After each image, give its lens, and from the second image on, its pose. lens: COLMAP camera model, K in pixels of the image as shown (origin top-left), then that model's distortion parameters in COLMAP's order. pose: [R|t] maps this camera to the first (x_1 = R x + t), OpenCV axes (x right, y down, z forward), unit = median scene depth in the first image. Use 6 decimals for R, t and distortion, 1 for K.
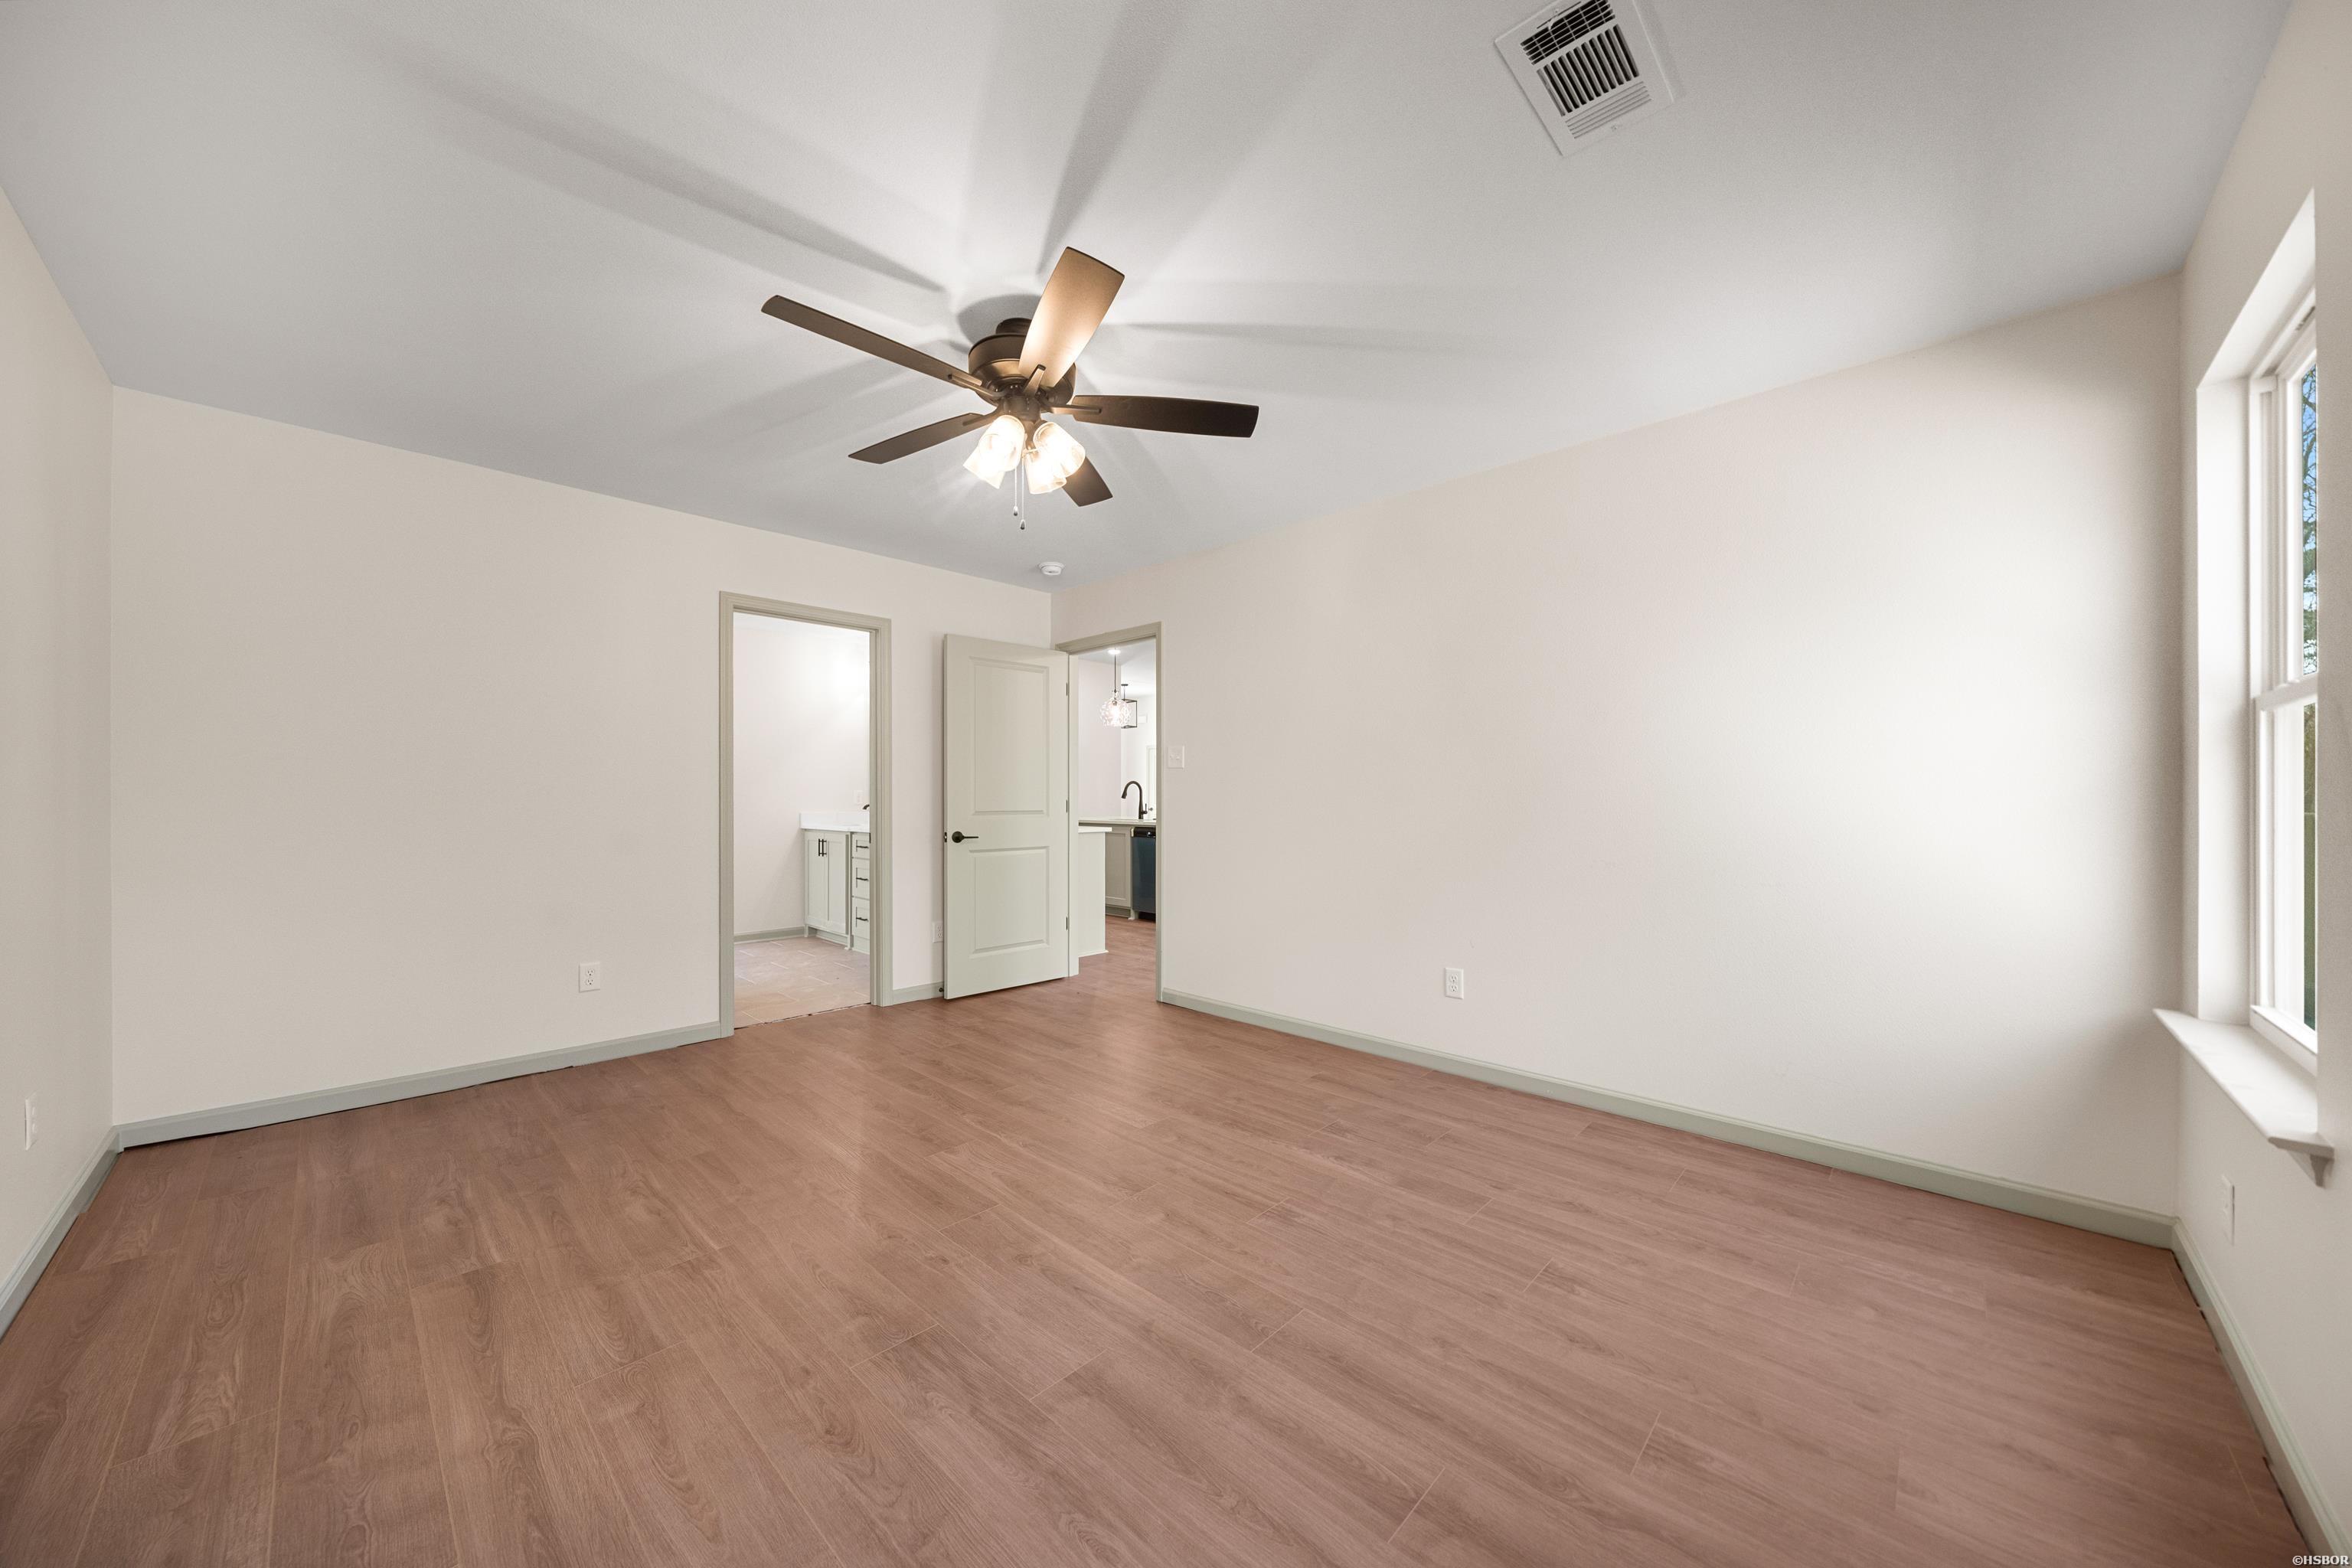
lens RADIAL K [[808.9, 0, 1172.8], [0, 808.9, 792.8], [0, 0, 1]] dist [-0.001014, -0.000134]
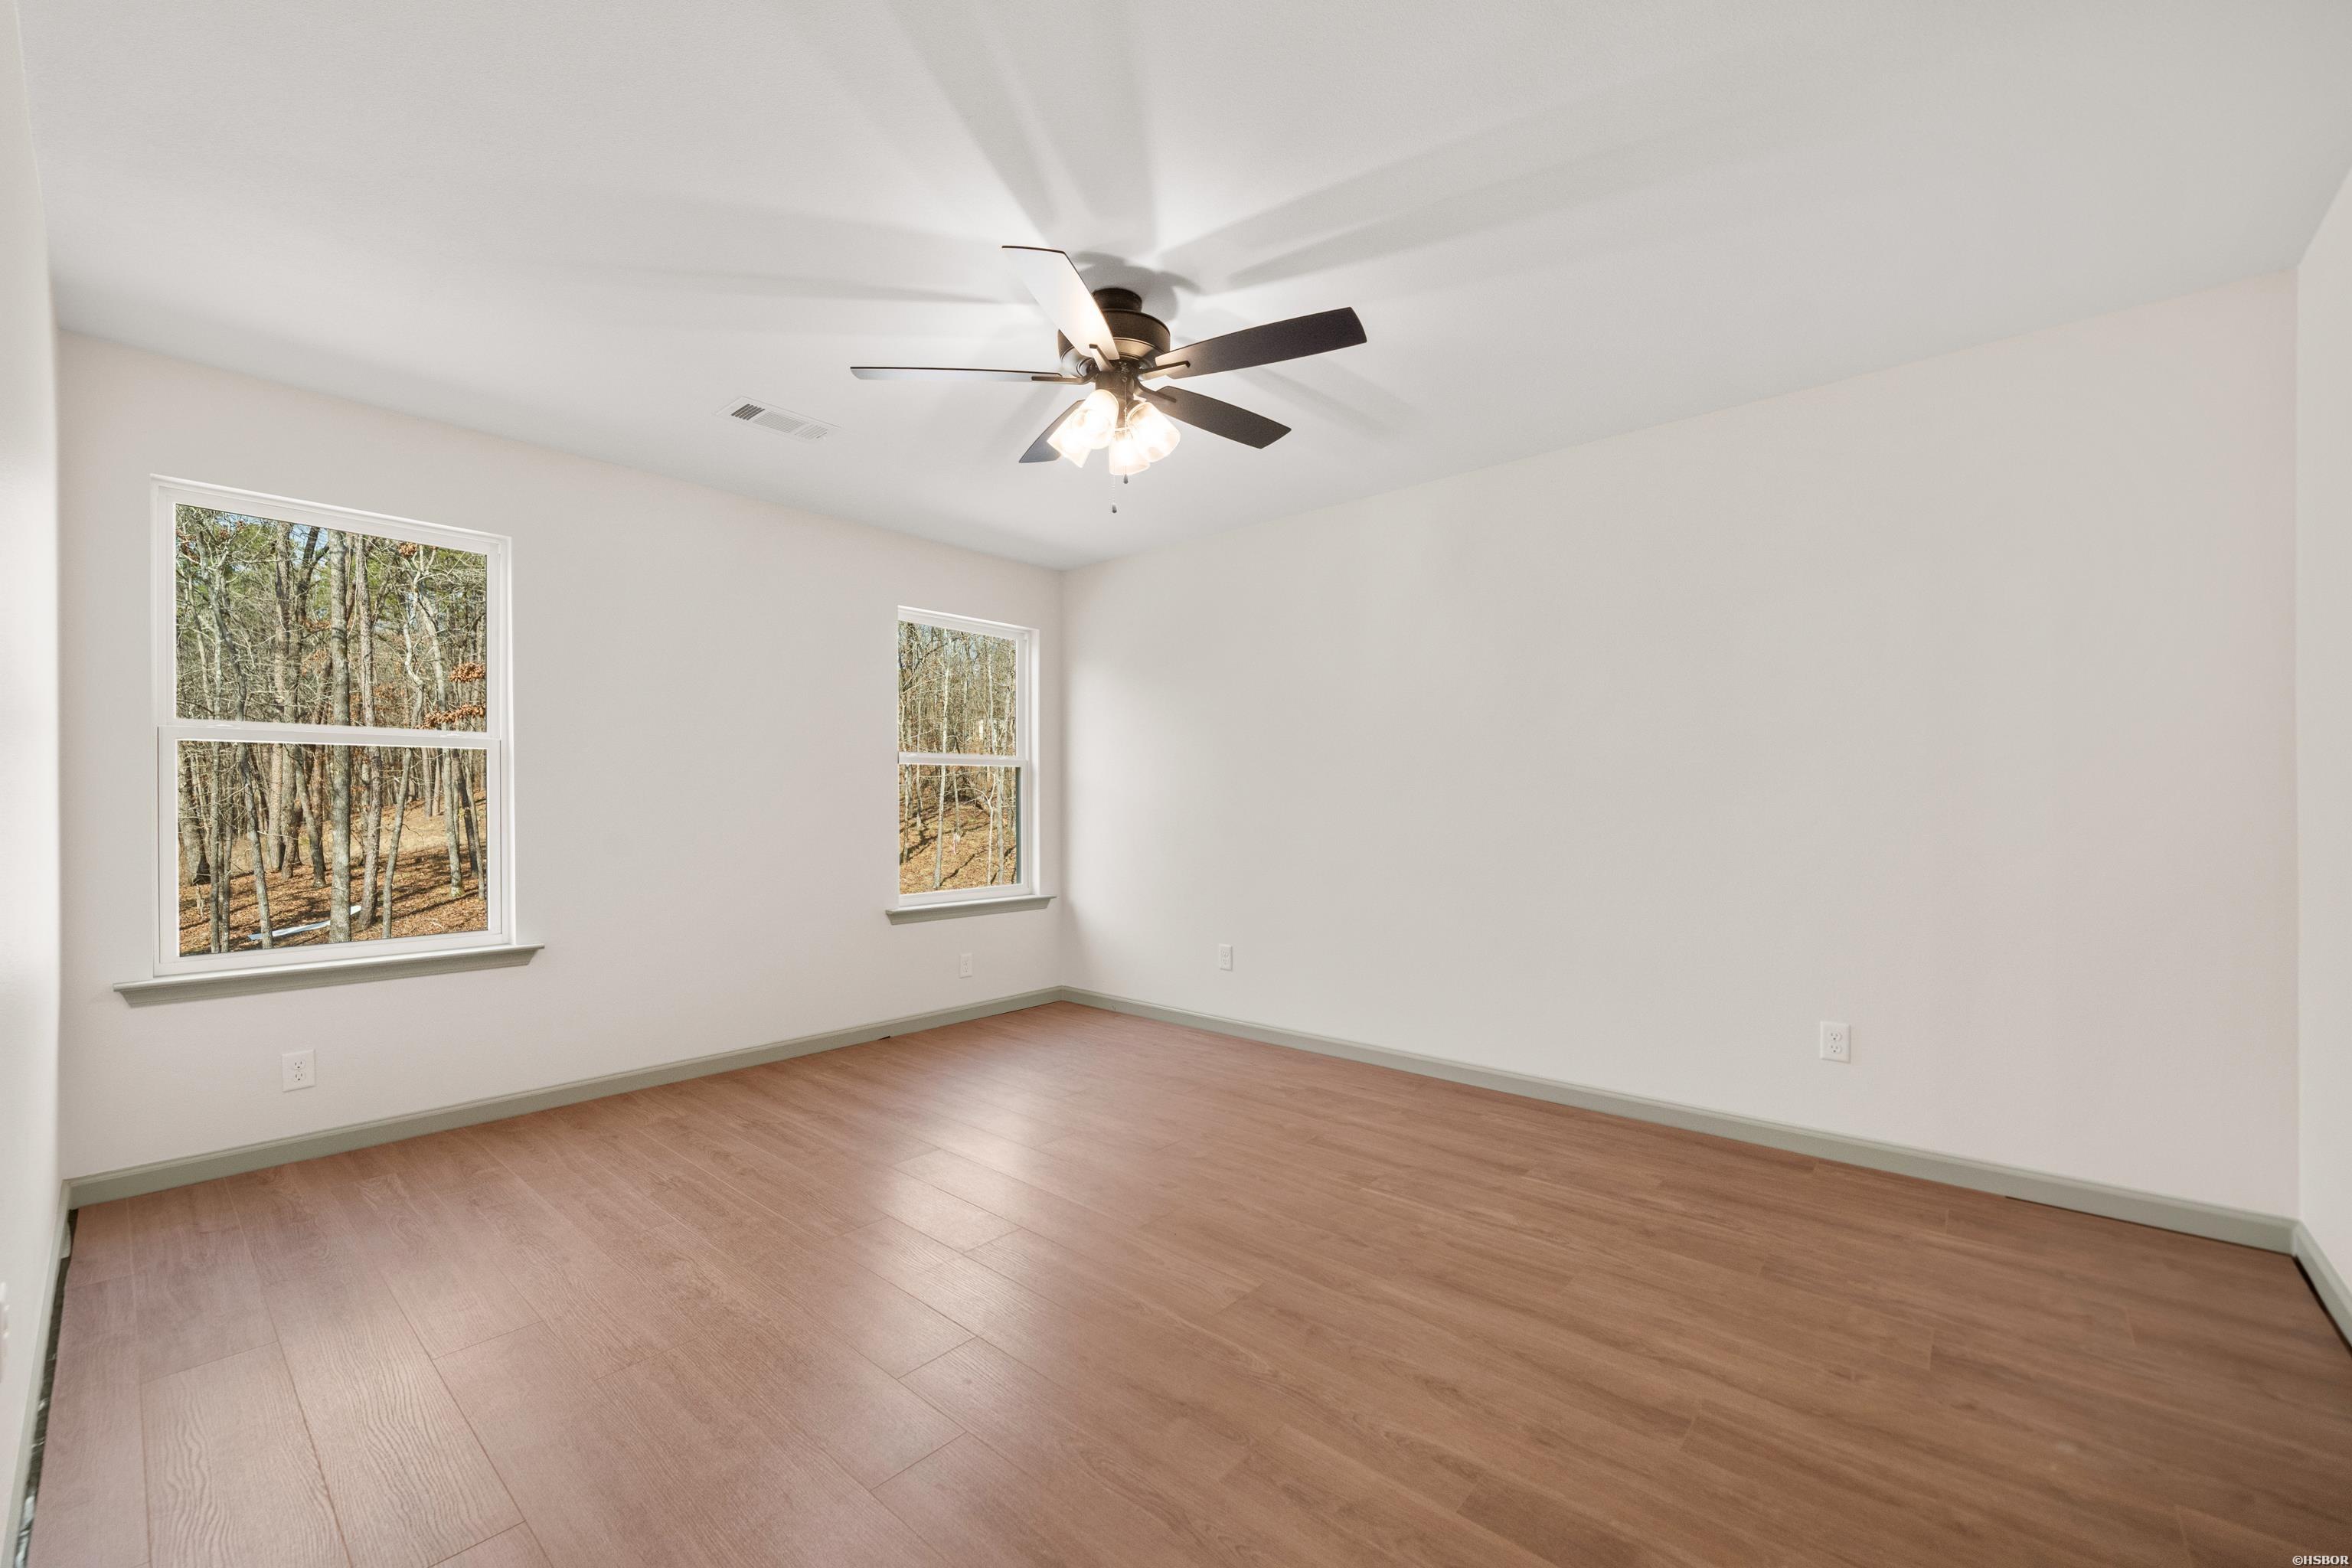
lens RADIAL K [[938.2, 0, 1178.1], [0, 938.2, 814.9], [0, 0, 1]] dist [0.000627, 0.000041]
pose [[-0.998881, 0.002218, -0.047241, -0.222705], [0.001940, 0.999980, 0.005940, 0.014136], [0.047254, 0.005842, -0.998866, 2.234556]]
